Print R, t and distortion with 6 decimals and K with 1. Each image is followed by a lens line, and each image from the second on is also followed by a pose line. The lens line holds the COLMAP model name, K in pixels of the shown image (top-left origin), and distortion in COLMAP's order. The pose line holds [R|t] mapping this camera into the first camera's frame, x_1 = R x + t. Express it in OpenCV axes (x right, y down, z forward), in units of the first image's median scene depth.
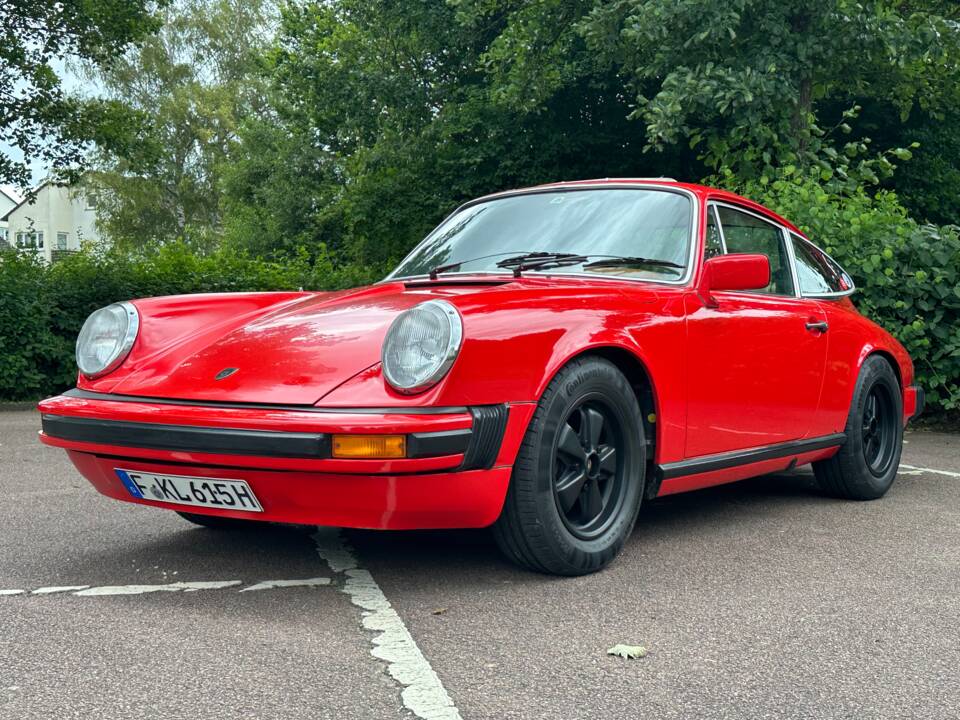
lens RADIAL K [[1273.0, 0, 480.0], [0, 1273.0, 360.0], [0, 0, 1]] dist [0.214799, -0.595517]
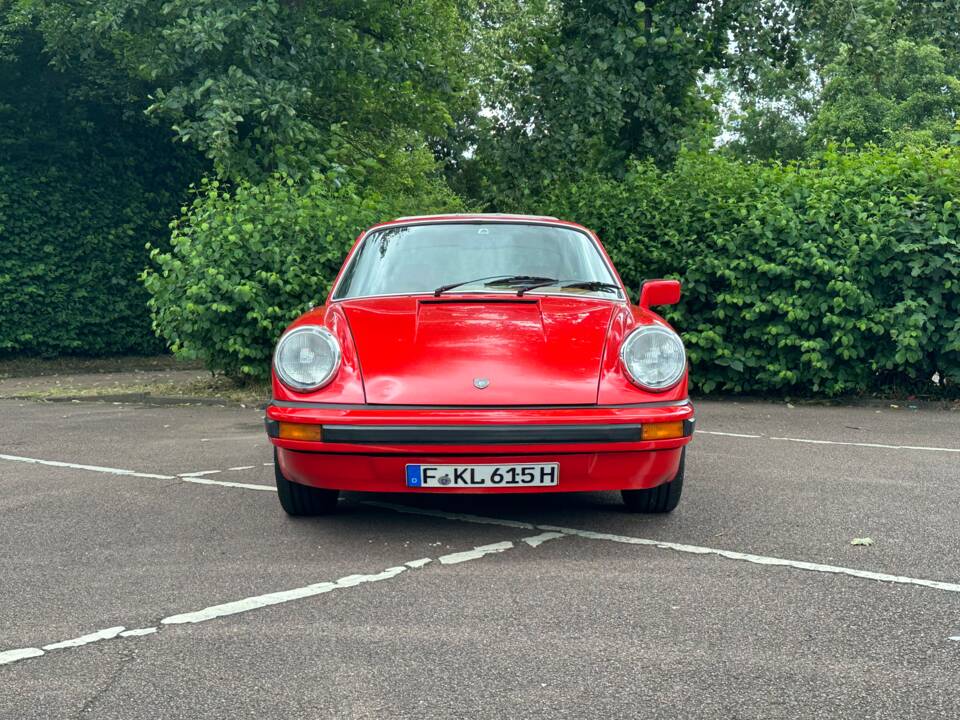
lens RADIAL K [[1273.0, 0, 480.0], [0, 1273.0, 360.0], [0, 0, 1]] dist [0.214799, -0.595517]
pose [[0.792922, -0.040565, 0.607972, -0.949946], [0.021059, 0.999010, 0.039191, -0.061605], [-0.608960, -0.018272, 0.792991, -0.013681]]
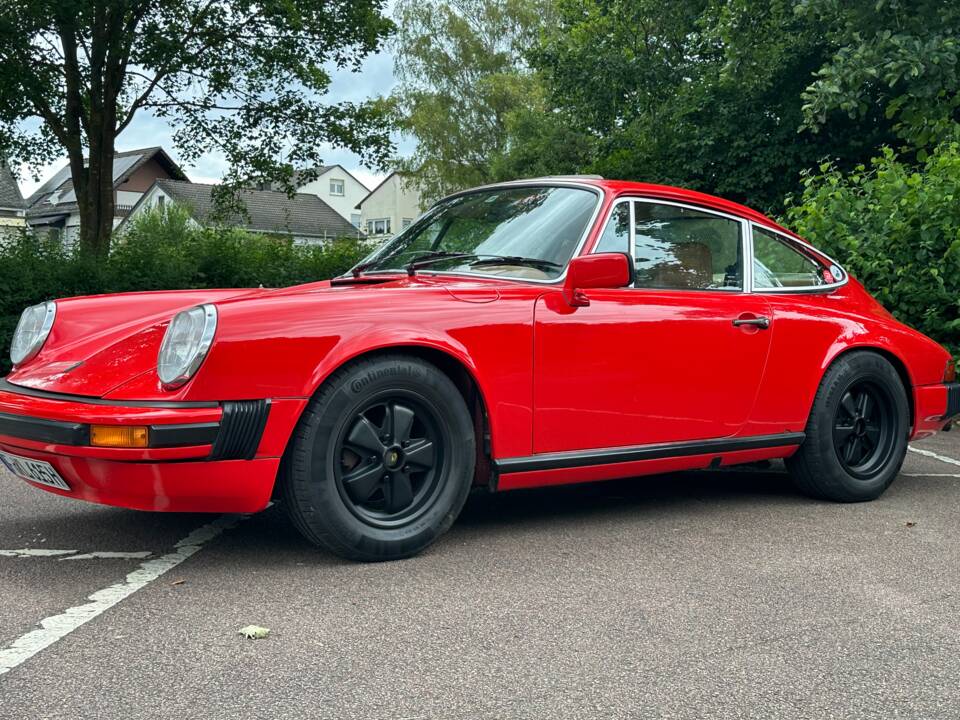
lens RADIAL K [[1273.0, 0, 480.0], [0, 1273.0, 360.0], [0, 0, 1]] dist [0.214799, -0.595517]
pose [[0.961706, 0.012887, -0.273781, 0.440570], [-0.008162, 0.999798, 0.018391, -0.018426], [0.273963, -0.015452, 0.961616, 0.006966]]
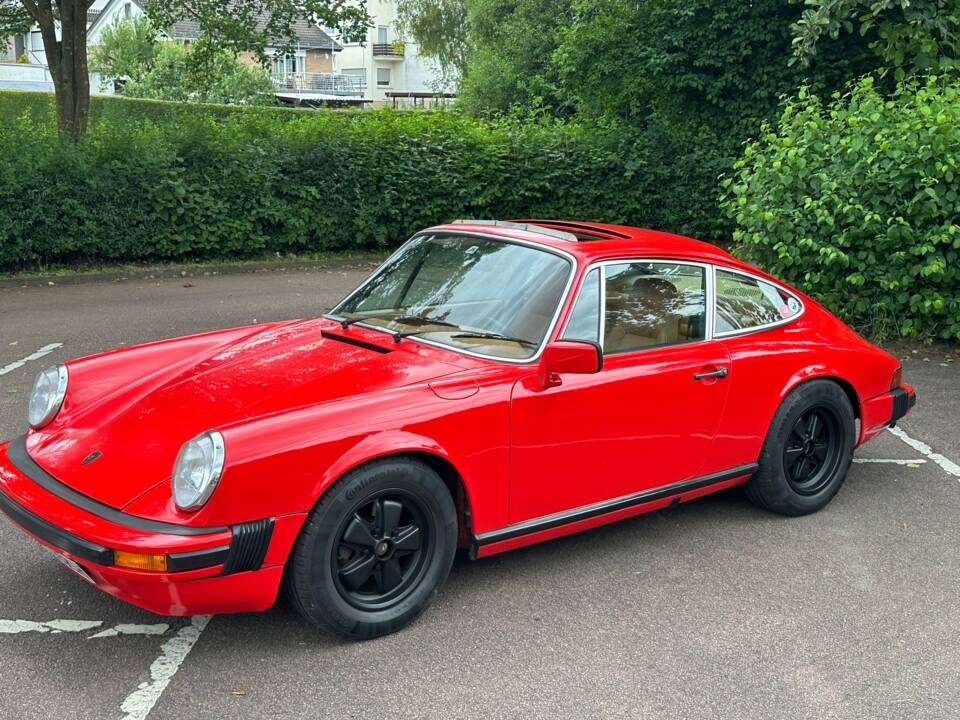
lens RADIAL K [[1273.0, 0, 480.0], [0, 1273.0, 360.0], [0, 0, 1]] dist [0.214799, -0.595517]
pose [[0.966141, 0.053089, -0.252494, 0.457928], [-0.008196, 0.984423, 0.175623, -0.294503], [0.257885, -0.167608, 0.951527, -0.069543]]
